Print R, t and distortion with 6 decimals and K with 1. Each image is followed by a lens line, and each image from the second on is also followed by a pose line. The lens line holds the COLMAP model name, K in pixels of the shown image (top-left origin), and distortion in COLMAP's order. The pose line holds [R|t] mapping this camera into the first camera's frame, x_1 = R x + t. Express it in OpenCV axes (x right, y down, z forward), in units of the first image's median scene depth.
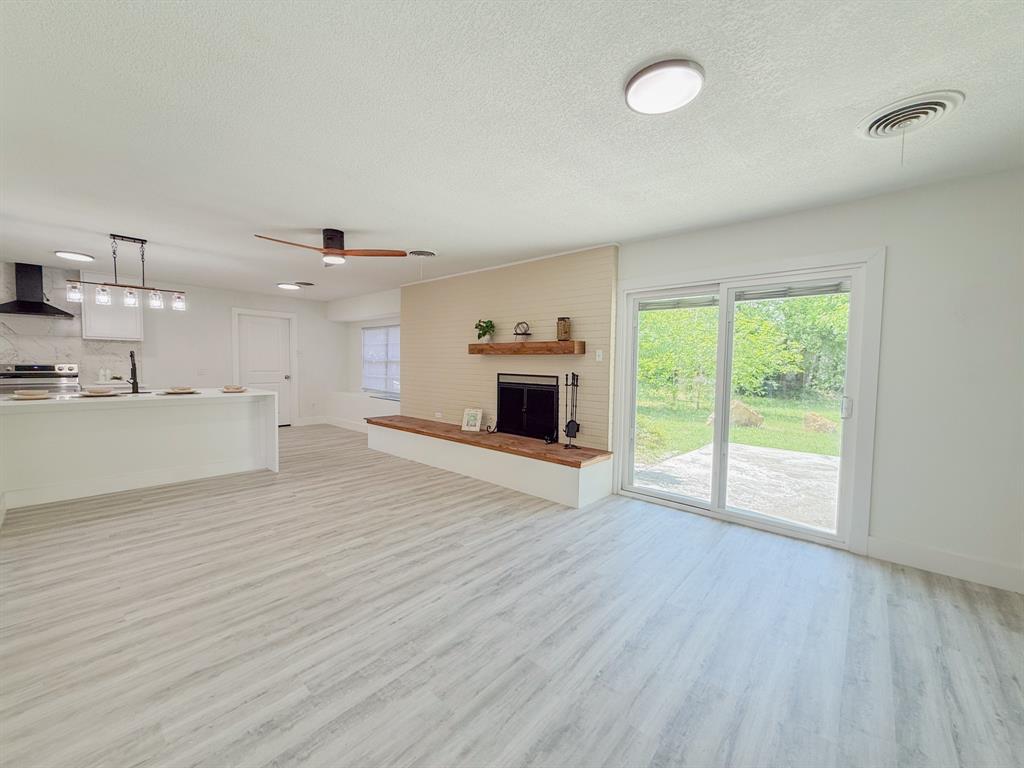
lens RADIAL K [[408.3, 0, 510.5], [0, 408.3, 384.6], [0, 0, 1]] dist [-0.000875, 0.000151]
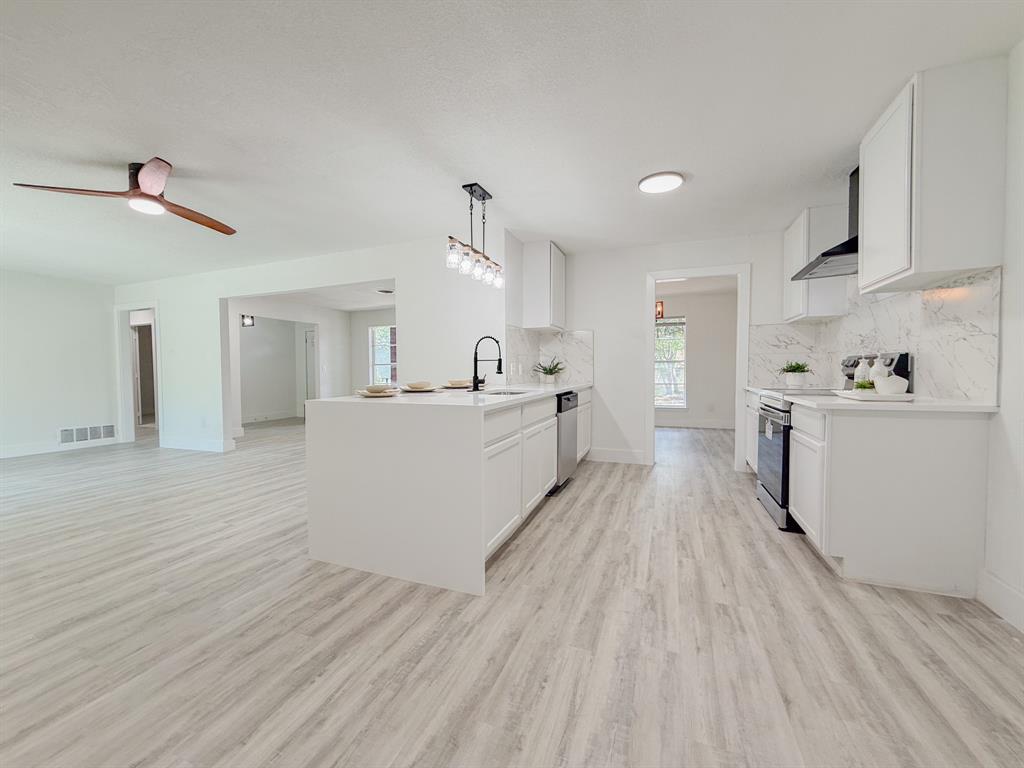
lens RADIAL K [[408.3, 0, 510.5], [0, 408.3, 384.6], [0, 0, 1]] dist [-0.000875, 0.000151]
pose [[-0.938330, 0.003592, -0.345721, -0.705078], [-0.025552, 0.996491, 0.079706, -0.053238], [0.344794, 0.083625, -0.934946, 1.728715]]
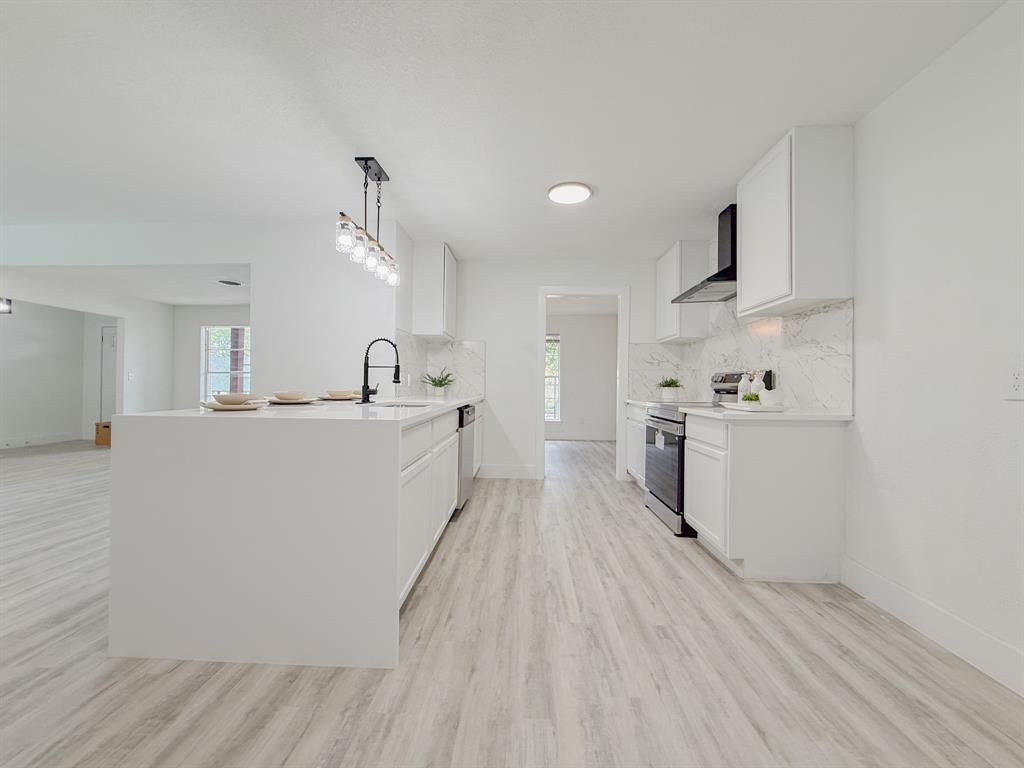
lens RADIAL K [[408.3, 0, 510.5], [0, 408.3, 384.6], [0, 0, 1]] dist [-0.000875, 0.000151]
pose [[-0.776134, -0.024096, -0.630107, -0.681655], [-0.054912, 0.998056, 0.029472, -0.038748], [0.628172, 0.057475, -0.775948, 1.627186]]
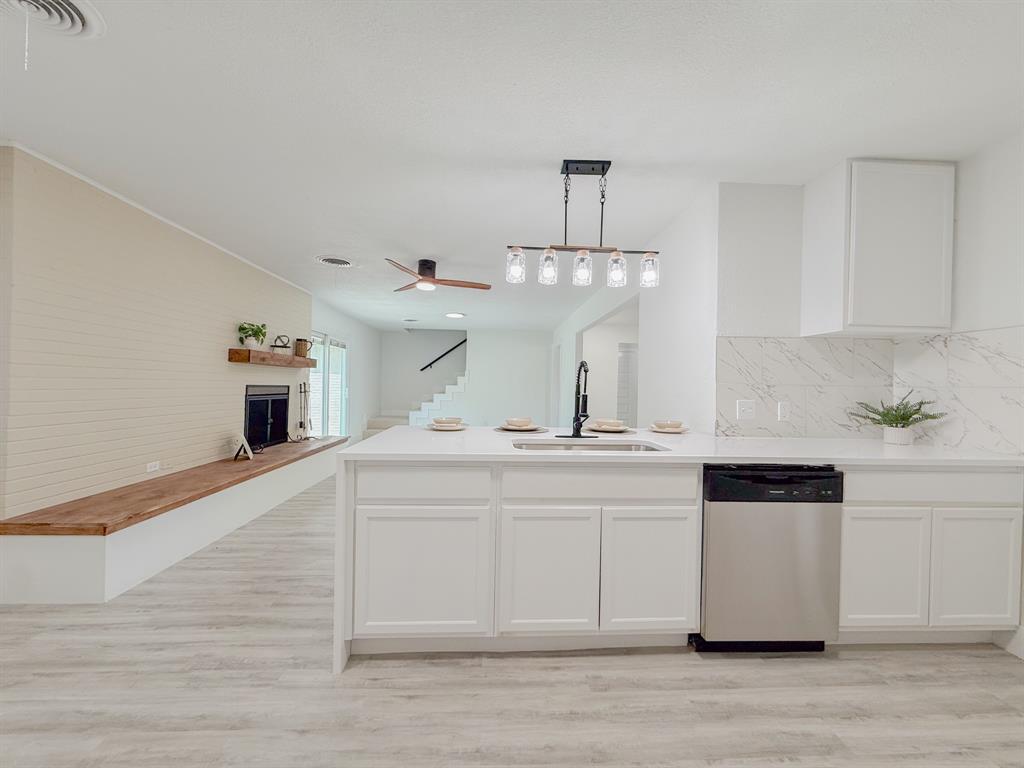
lens RADIAL K [[408.3, 0, 510.5], [0, 408.3, 384.6], [0, 0, 1]] dist [-0.000875, 0.000151]
pose [[-0.698238, -0.028141, 0.715312, -1.245647], [0.006722, 0.998925, 0.045860, -0.077349], [-0.715834, 0.036830, -0.697299, 1.443152]]
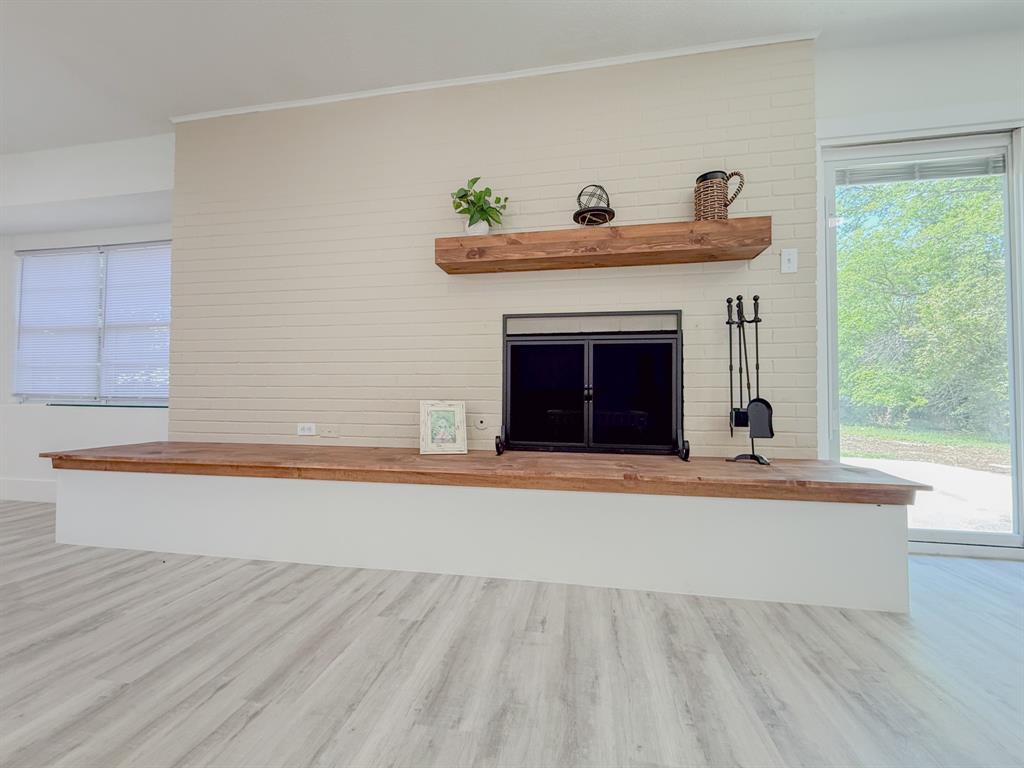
lens RADIAL K [[419.5, 0, 510.5], [0, 419.5, 384.7], [0, 0, 1]] dist [-0.000475, 0.000013]
pose [[0.851458, -0.000965, 0.524421, -0.311453], [0.037907, 0.997496, -0.059711, 0.088436], [-0.523050, 0.070720, 0.849363, 0.745253]]
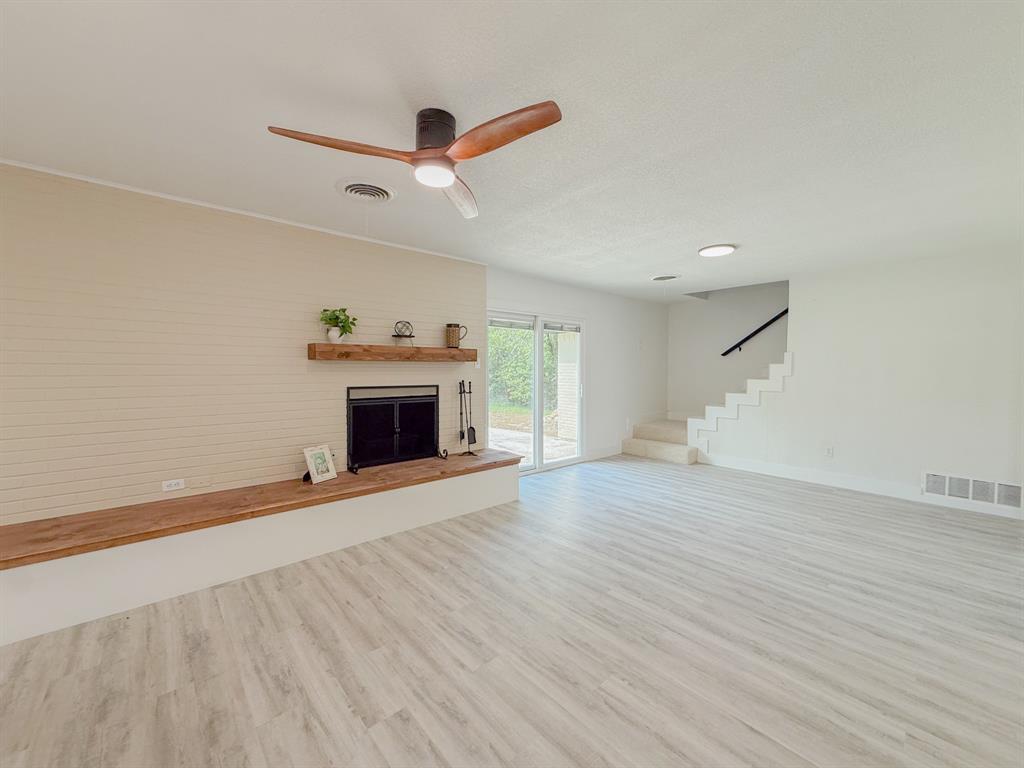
lens RADIAL K [[408.3, 0, 510.5], [0, 408.3, 384.6], [0, 0, 1]] dist [-0.000875, 0.000151]
pose [[0.123107, -0.055390, 0.990846, -0.828711], [0.052867, 0.997389, 0.049188, -0.062107], [-0.990984, 0.046328, 0.125714, 0.760927]]
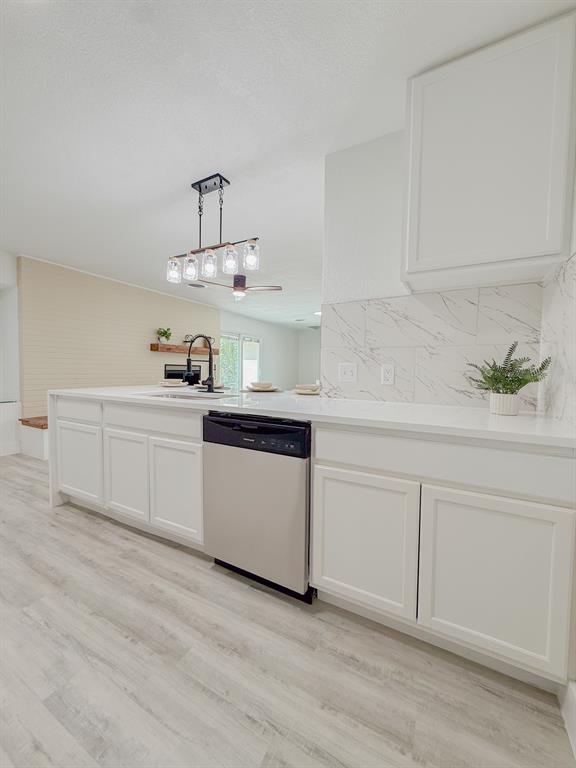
lens RADIAL K [[306.2, 0, 287.8], [0, 306.2, 382.7], [0, 0, 1]] dist [-0.000875, 0.000151]
pose [[-0.224359, -0.062019, 0.972531, -1.488225], [0.030757, 0.997025, 0.070676, -0.031671], [-0.974021, 0.045769, -0.221784, 0.974654]]
